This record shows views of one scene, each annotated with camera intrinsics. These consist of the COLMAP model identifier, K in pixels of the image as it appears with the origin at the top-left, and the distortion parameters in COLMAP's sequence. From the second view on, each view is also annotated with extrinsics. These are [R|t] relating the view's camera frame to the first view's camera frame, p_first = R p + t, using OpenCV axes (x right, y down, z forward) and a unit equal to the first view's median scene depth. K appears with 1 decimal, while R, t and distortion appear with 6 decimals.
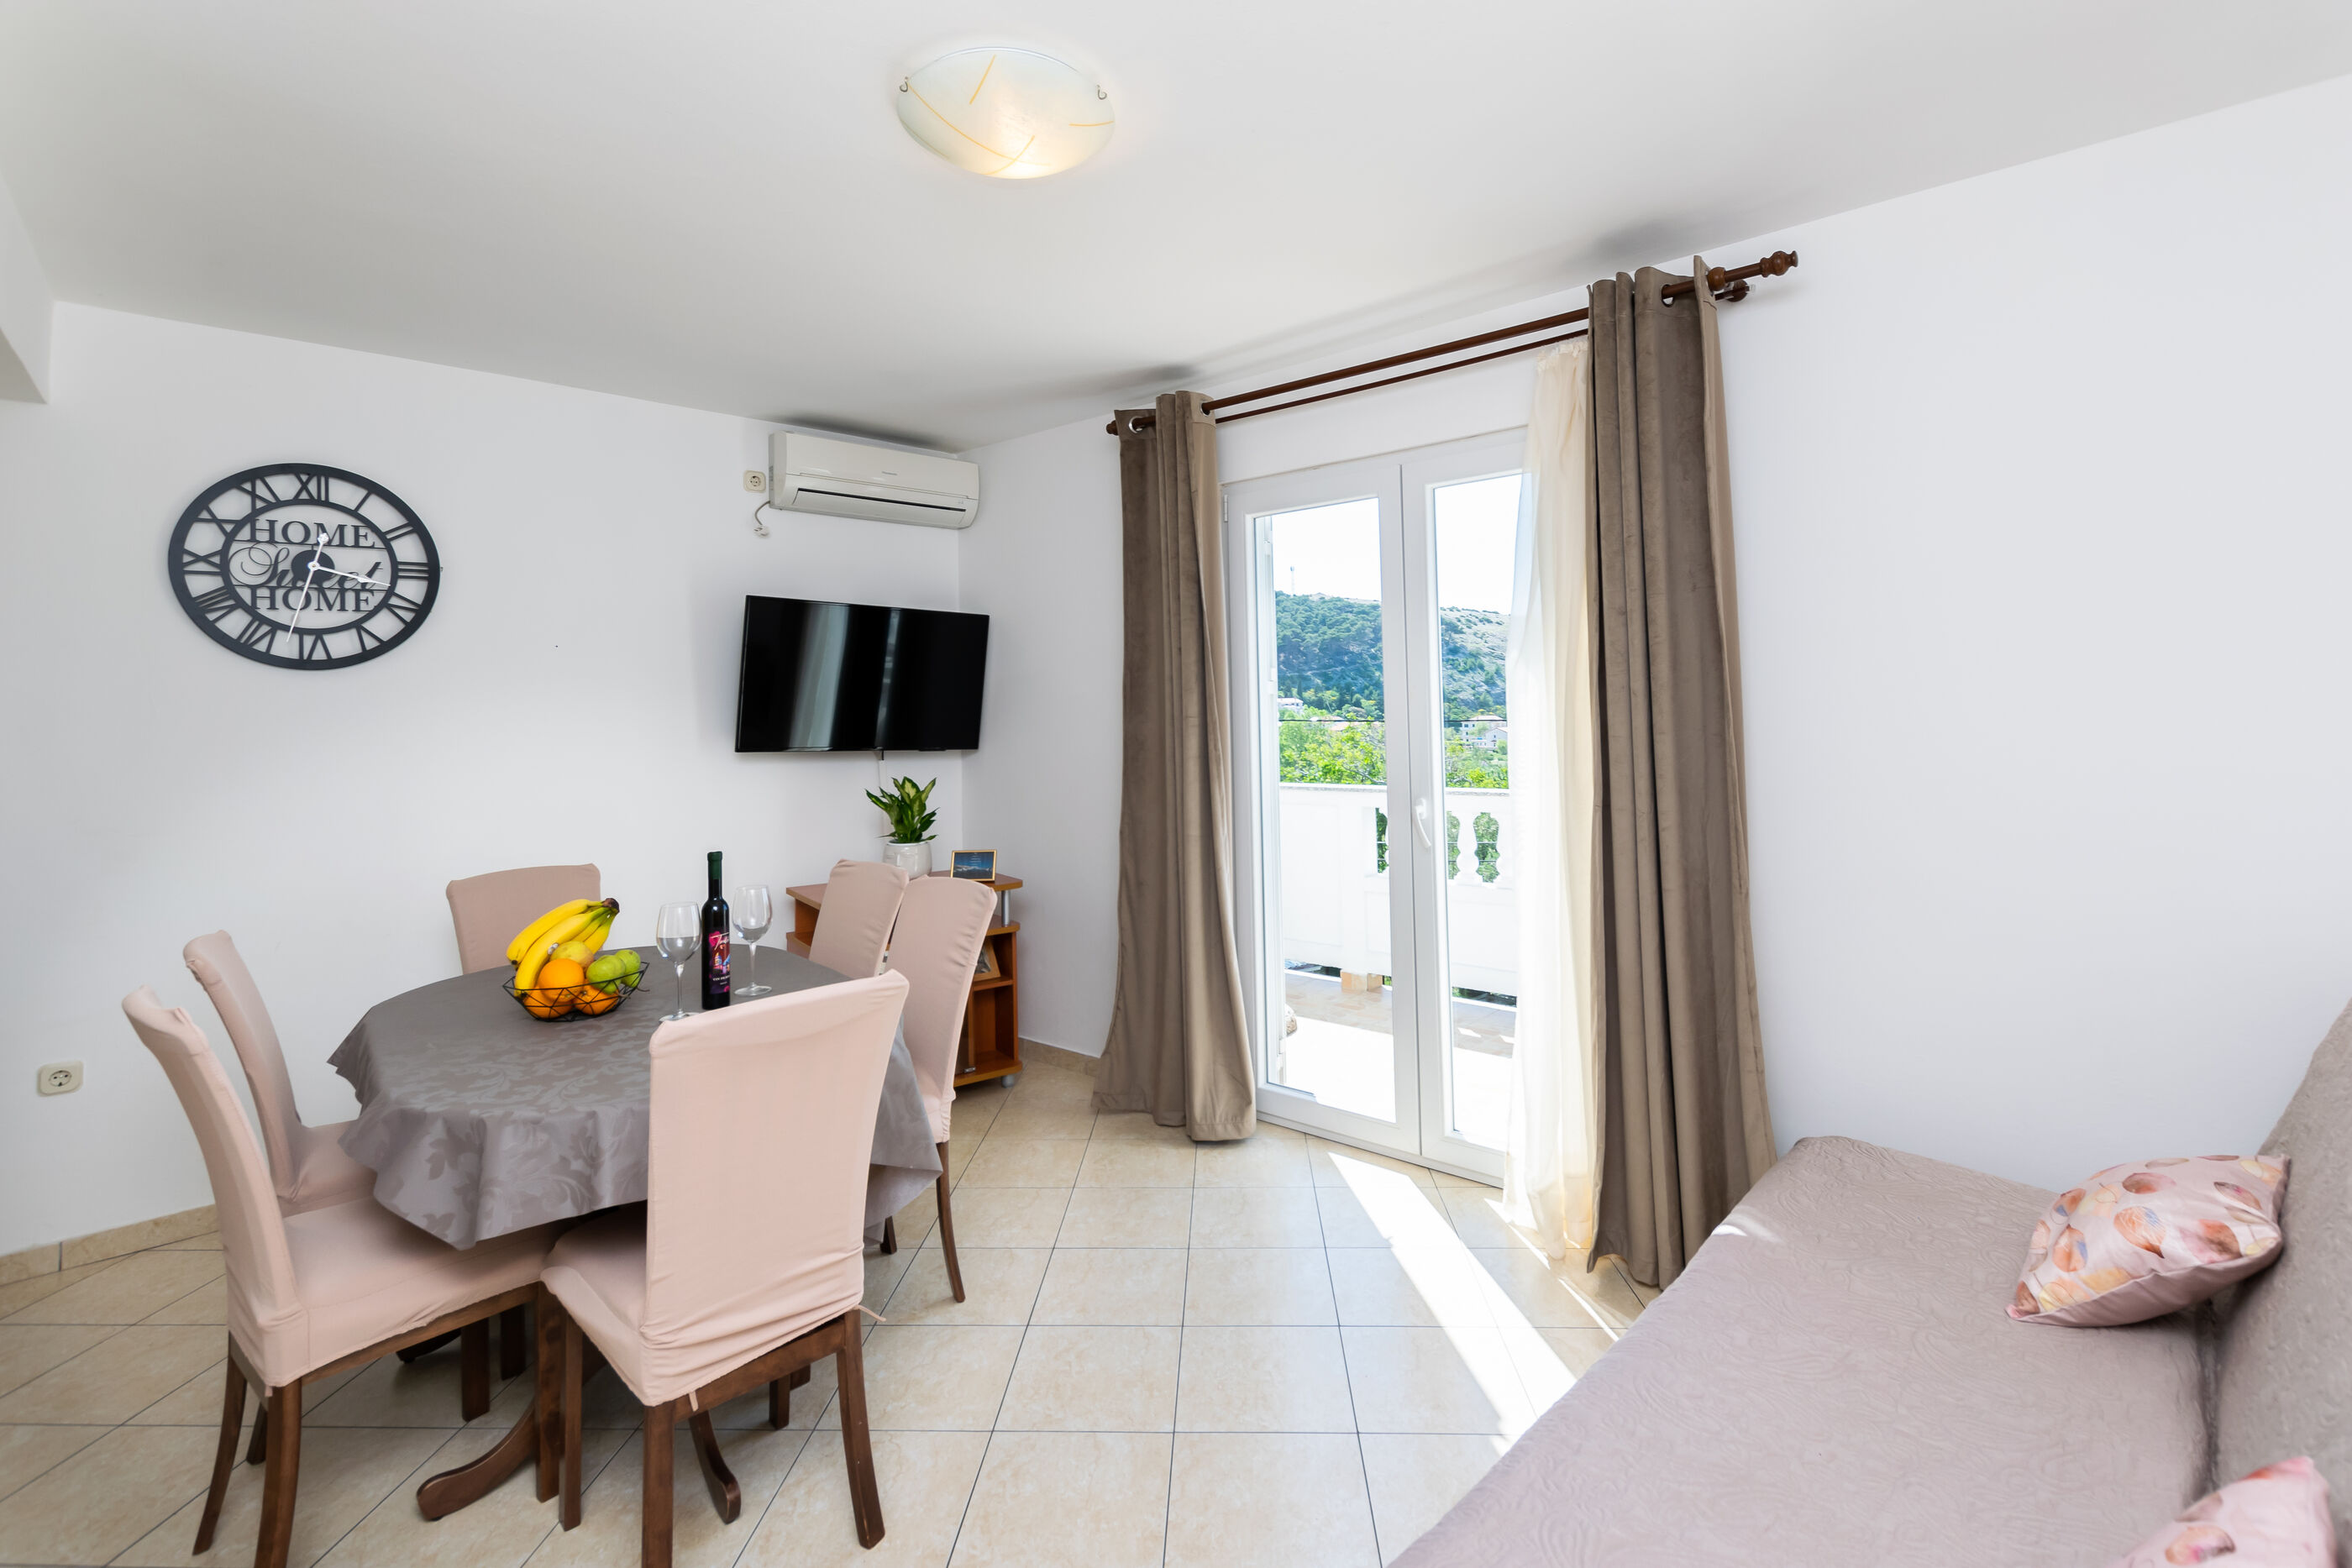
lens RADIAL K [[1094.9, 0, 1237.1], [0, 1094.9, 664.6], [0, 0, 1]] dist [0.011566, -0.000396]
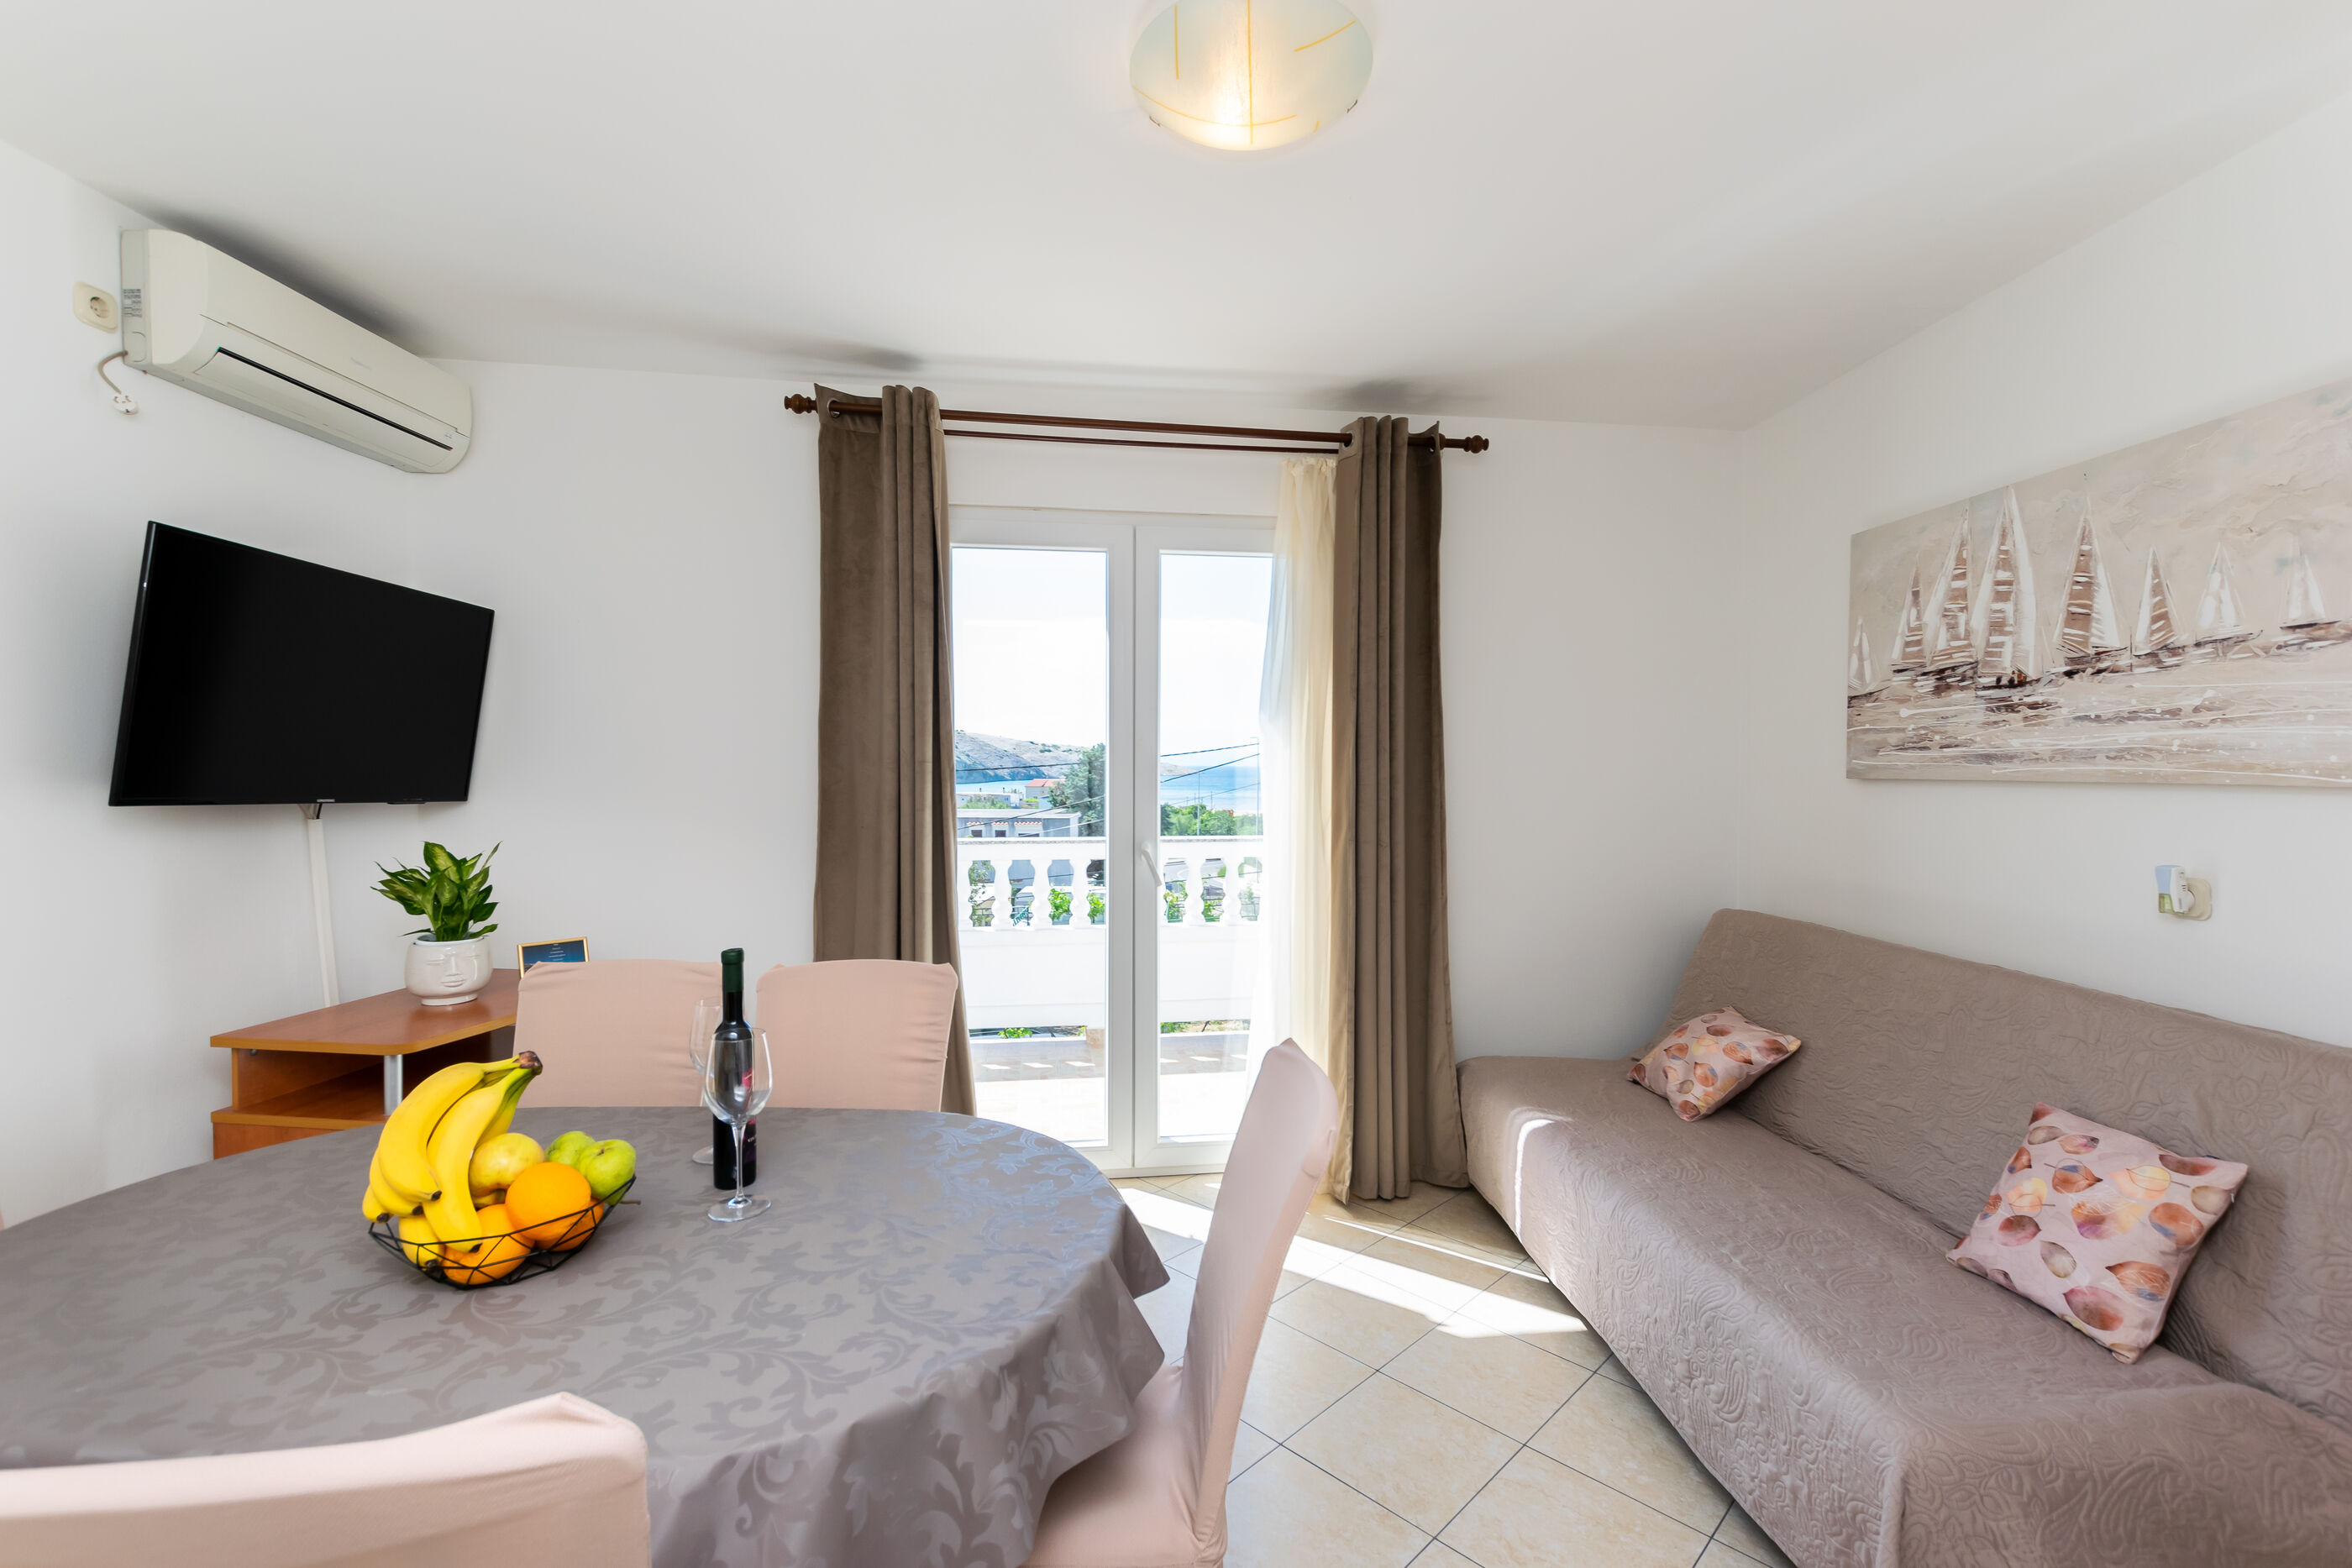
lens RADIAL K [[1027.7, 0, 1235.8], [0, 1027.7, 809.9], [0, 0, 1]] dist [0.008785, -0.000076]
pose [[0.666055, -0.008131, 0.745858, -0.491478], [-0.051119, 0.997092, 0.056519, 0.024104], [-0.744149, -0.075773, 0.663702, 0.246481]]
